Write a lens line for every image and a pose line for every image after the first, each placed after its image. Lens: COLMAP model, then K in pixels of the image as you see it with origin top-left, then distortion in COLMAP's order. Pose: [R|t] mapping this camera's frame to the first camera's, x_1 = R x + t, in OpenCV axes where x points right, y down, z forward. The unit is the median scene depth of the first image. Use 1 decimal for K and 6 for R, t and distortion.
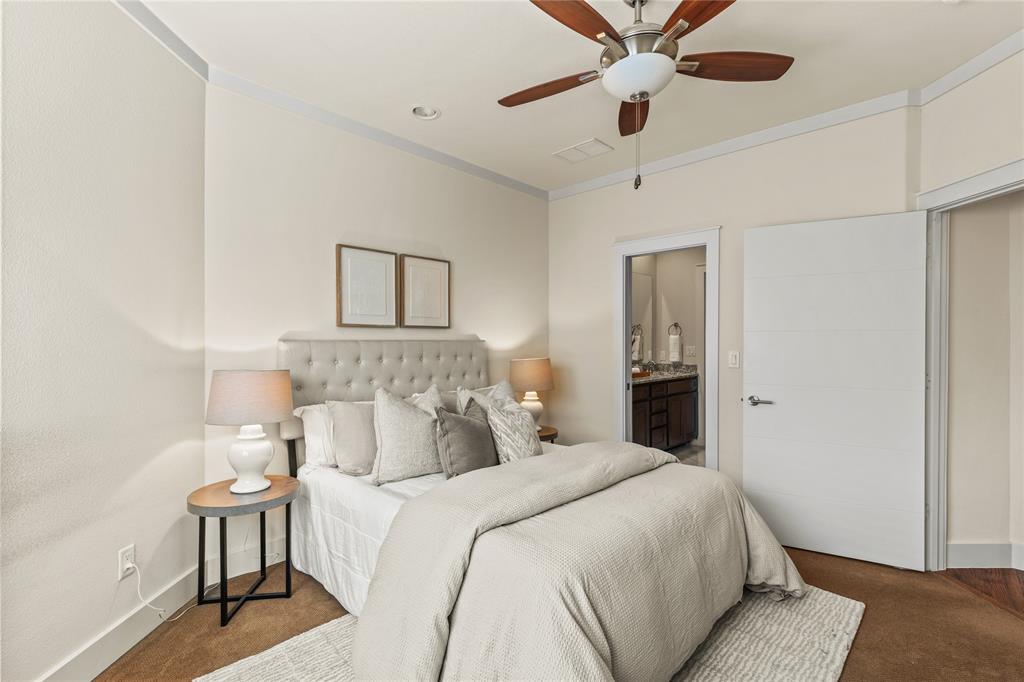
lens RADIAL K [[461.3, 0, 516.0], [0, 461.3, 345.0], [0, 0, 1]] dist [-0.004015, -0.000684]
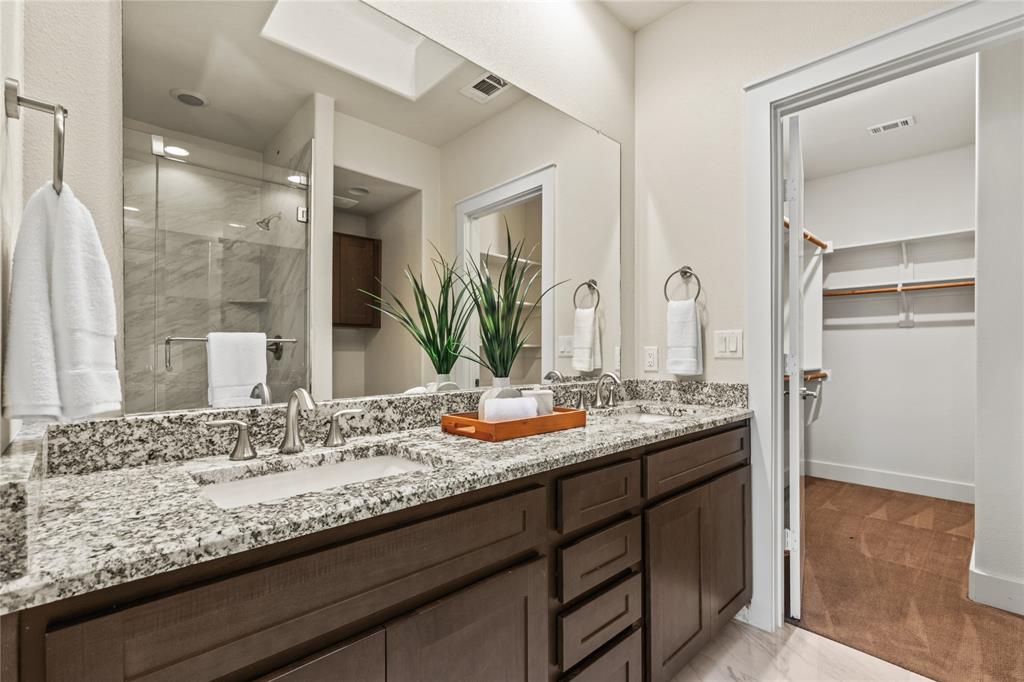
lens RADIAL K [[461.3, 0, 516.0], [0, 461.3, 345.0], [0, 0, 1]] dist [-0.004015, -0.000684]
pose [[0.998535, -0.000115, -0.054107, 0.239457], [-0.000872, 0.999834, -0.018220, 0.019946], [0.054100, 0.018241, 0.998369, 0.648127]]
